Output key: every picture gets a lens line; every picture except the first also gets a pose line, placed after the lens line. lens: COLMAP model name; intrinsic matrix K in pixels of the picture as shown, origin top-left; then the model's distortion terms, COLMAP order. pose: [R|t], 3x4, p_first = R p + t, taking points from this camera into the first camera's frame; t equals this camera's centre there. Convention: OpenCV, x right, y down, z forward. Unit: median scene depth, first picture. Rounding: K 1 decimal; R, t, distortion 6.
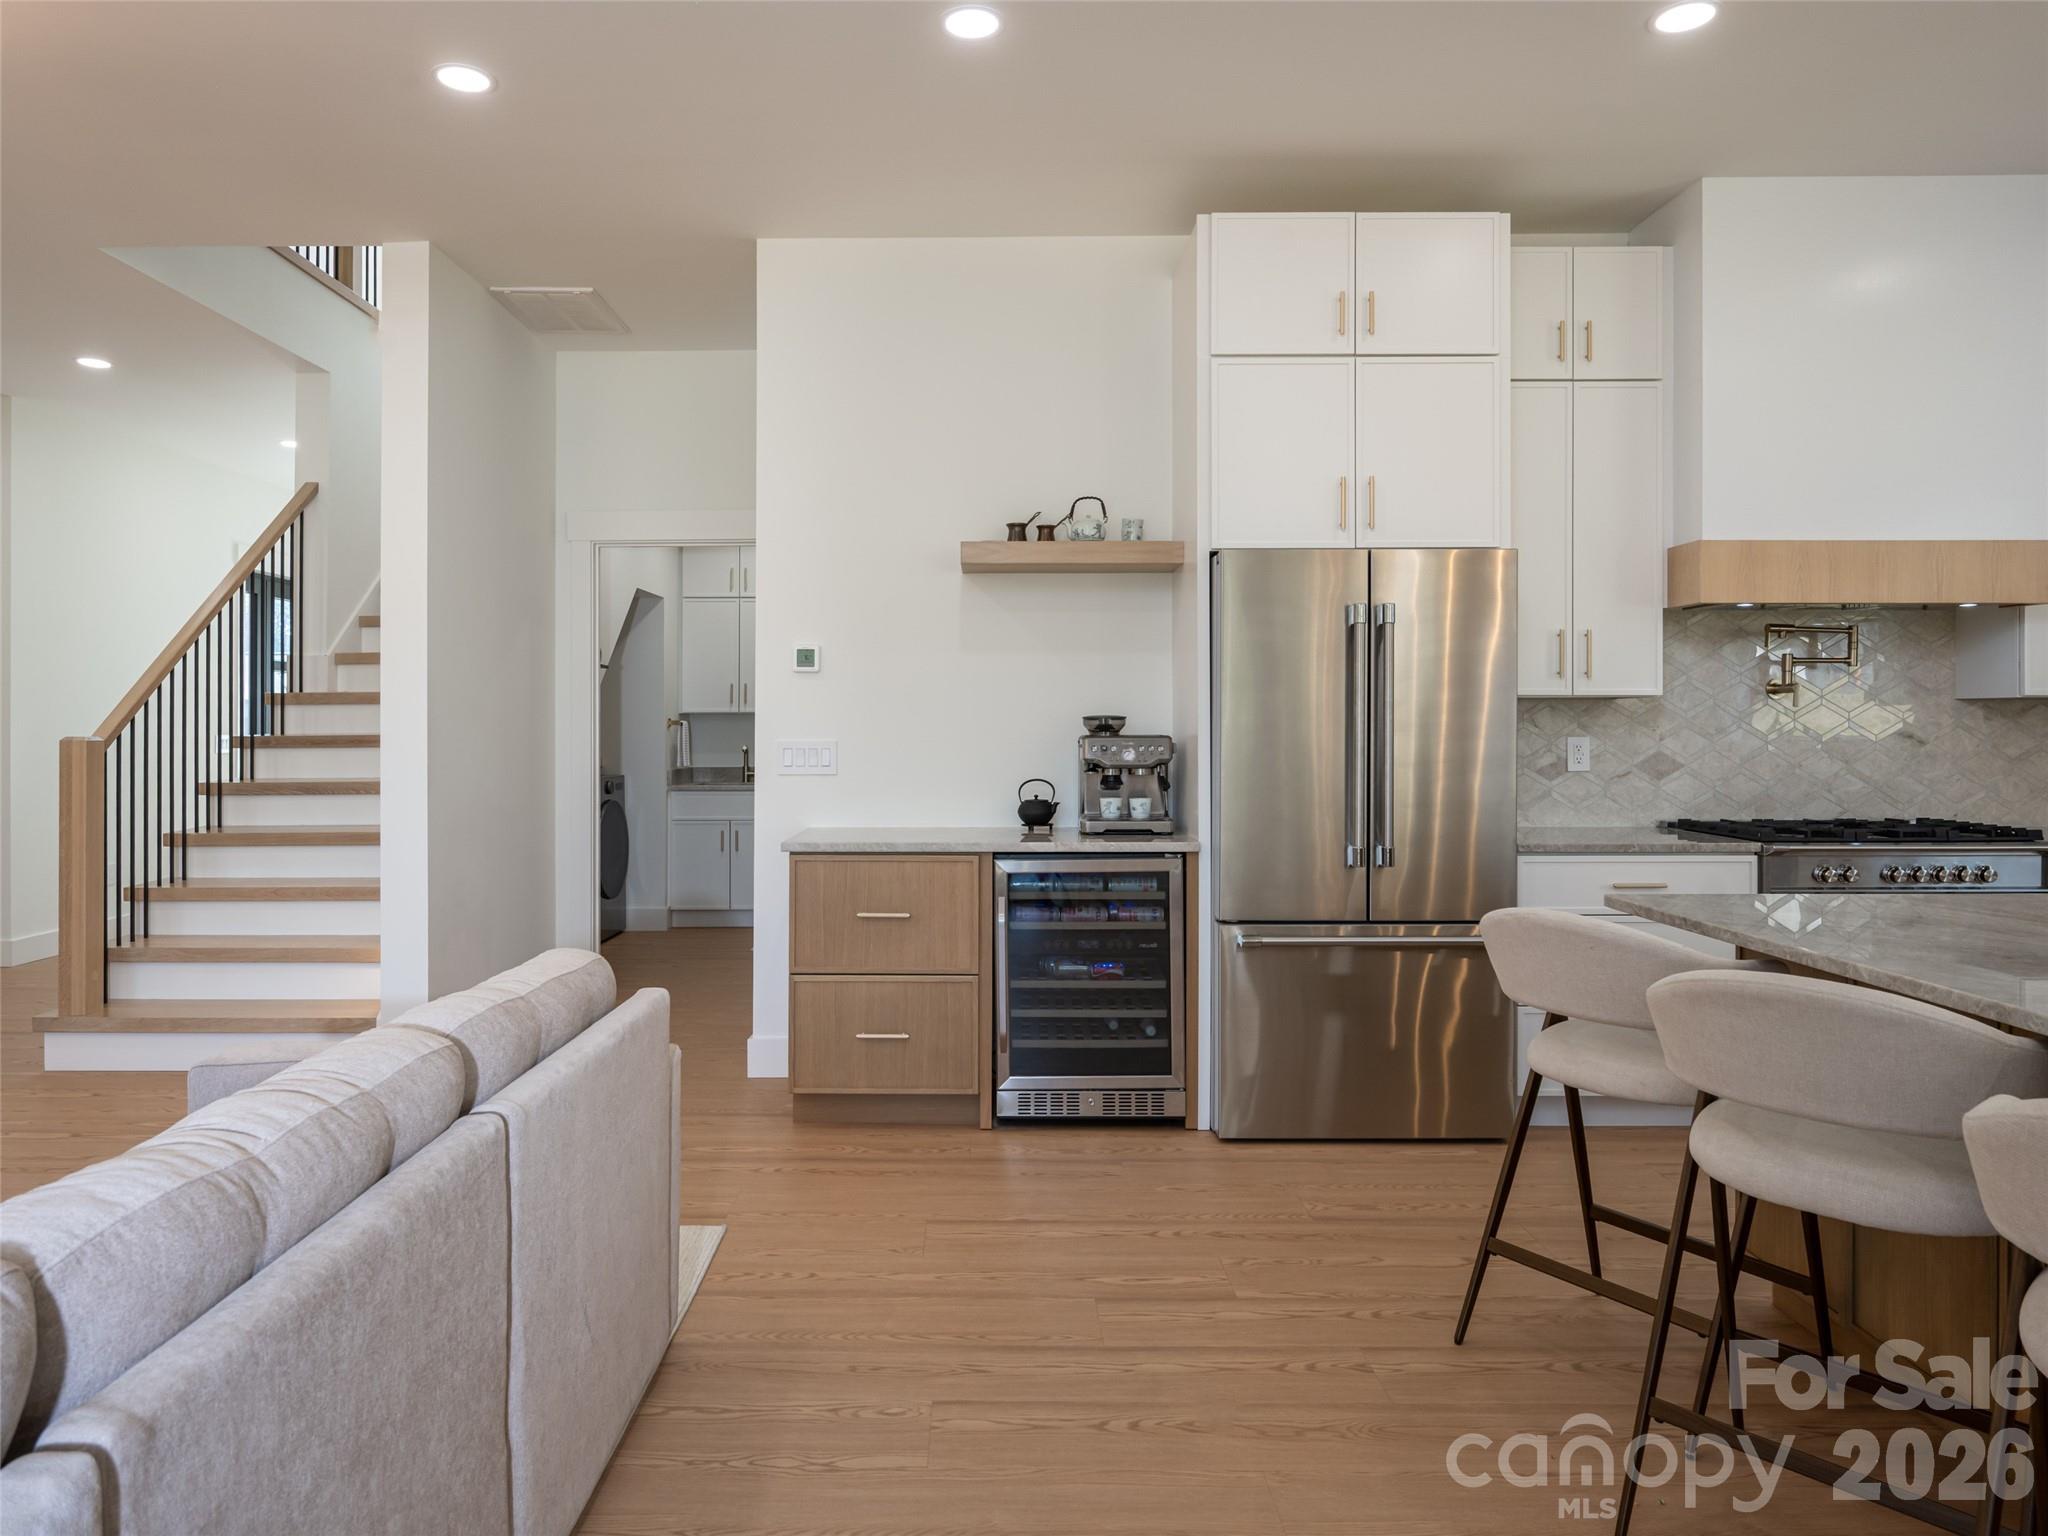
lens RADIAL K [[1331.1, 0, 1007.2], [0, 1331.1, 723.8], [0, 0, 1]] dist [-0.008934, 0.001192]
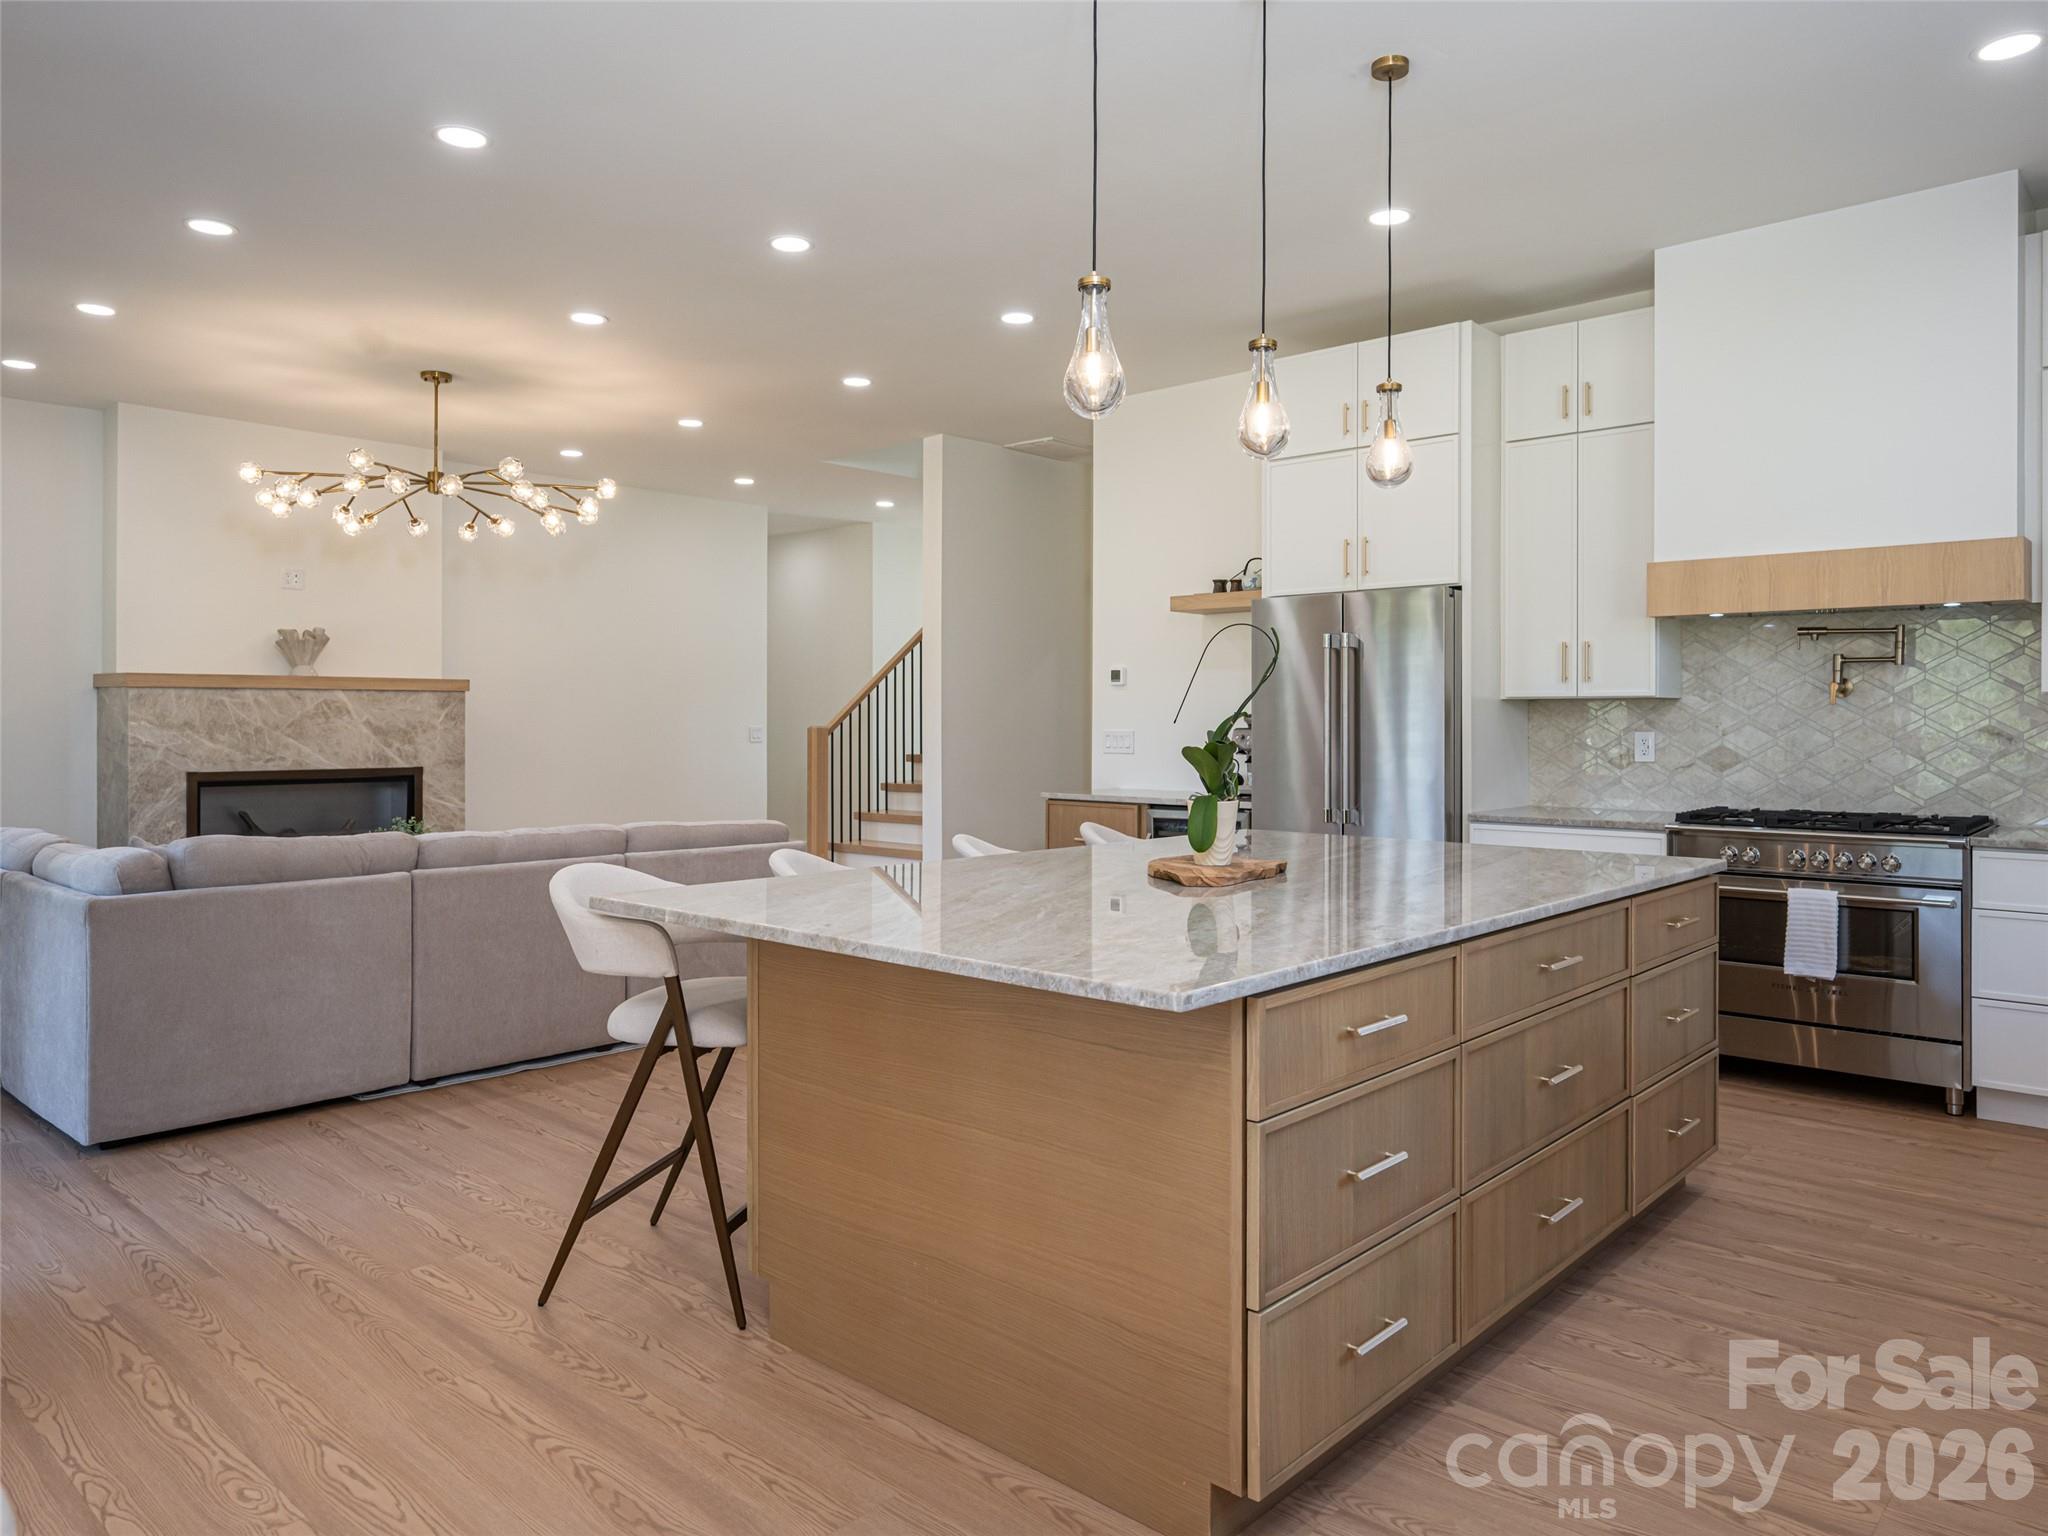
lens RADIAL K [[1393.8, 0, 1025.8], [0, 1393.8, 755.1], [0, 0, 1]] dist [0.001315, -0.000908]
pose [[0.740161, 0.017732, -0.672196, 0.843815], [-0.002742, 0.999724, 0.023353, 0.003259], [0.672424, -0.015442, 0.740005, -0.247612]]
